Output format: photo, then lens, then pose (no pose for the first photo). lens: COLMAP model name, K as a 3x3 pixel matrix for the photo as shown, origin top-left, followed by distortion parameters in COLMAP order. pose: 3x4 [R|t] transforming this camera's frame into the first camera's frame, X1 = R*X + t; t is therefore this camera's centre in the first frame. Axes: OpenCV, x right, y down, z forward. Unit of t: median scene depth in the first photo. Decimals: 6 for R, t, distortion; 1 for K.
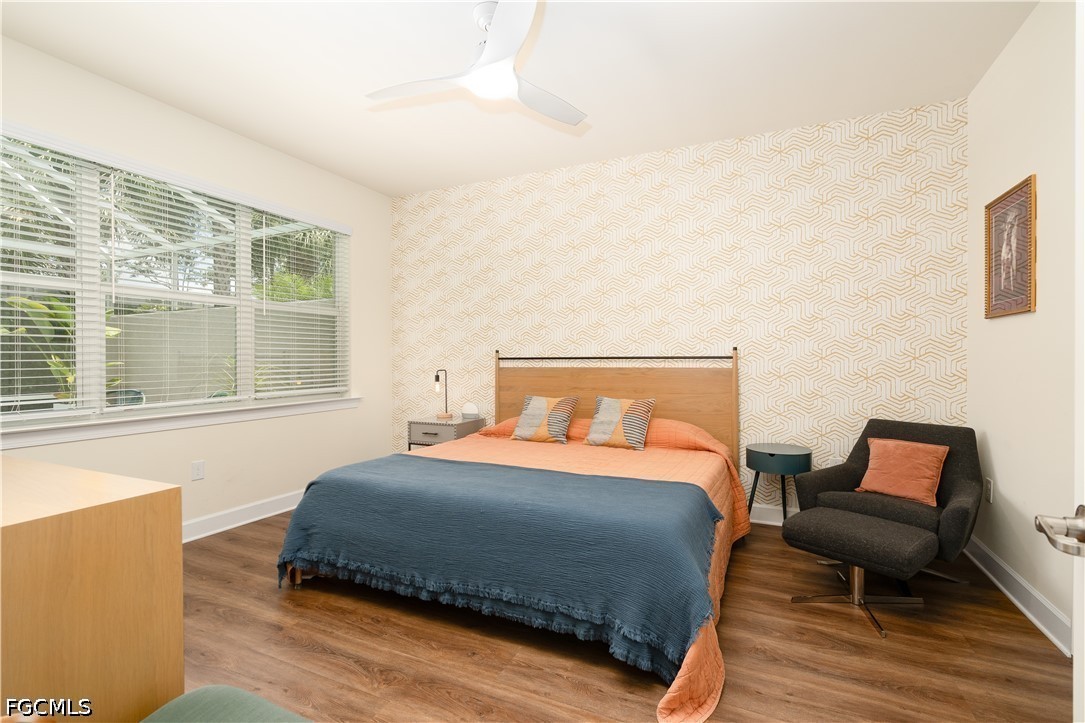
lens RADIAL K [[495.5, 0, 539.4], [0, 495.5, 361.1], [0, 0, 1]] dist [-0.003260, -0.000355]
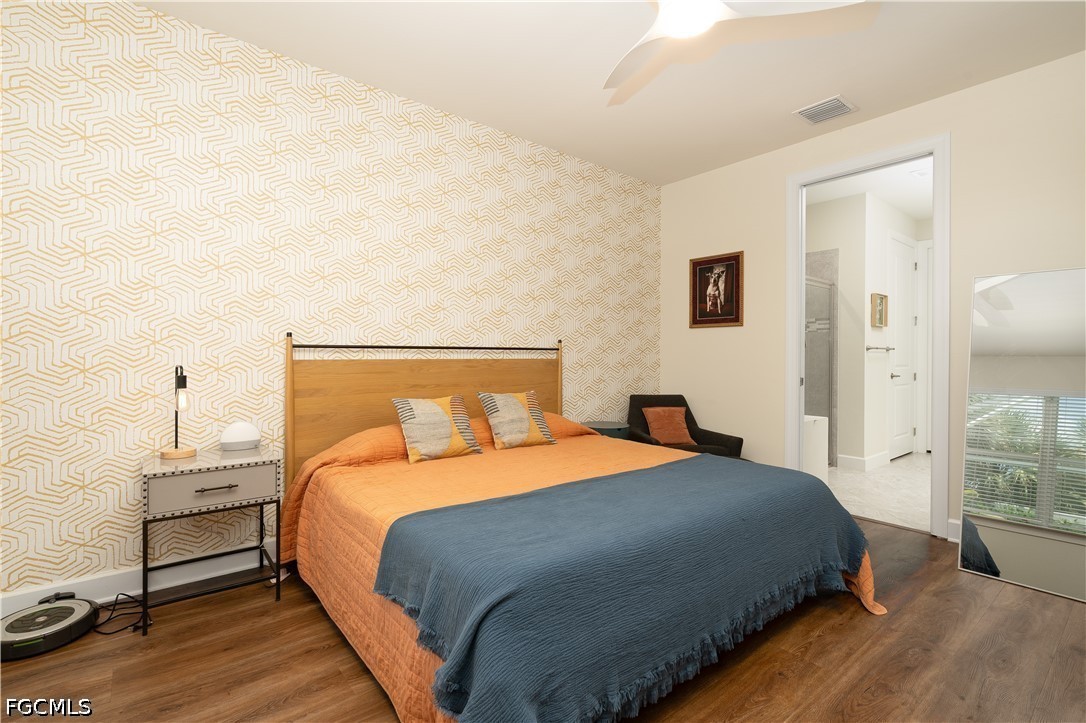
lens RADIAL K [[496.0, 0, 539.9], [0, 496.0, 361.1], [0, 0, 1]] dist [-0.003260, -0.000355]
pose [[0.456153, -0.011029, 0.889833, -0.559305], [-0.007891, 0.999834, 0.016438, 0.001158], [-0.889866, -0.014520, 0.455990, 0.483952]]
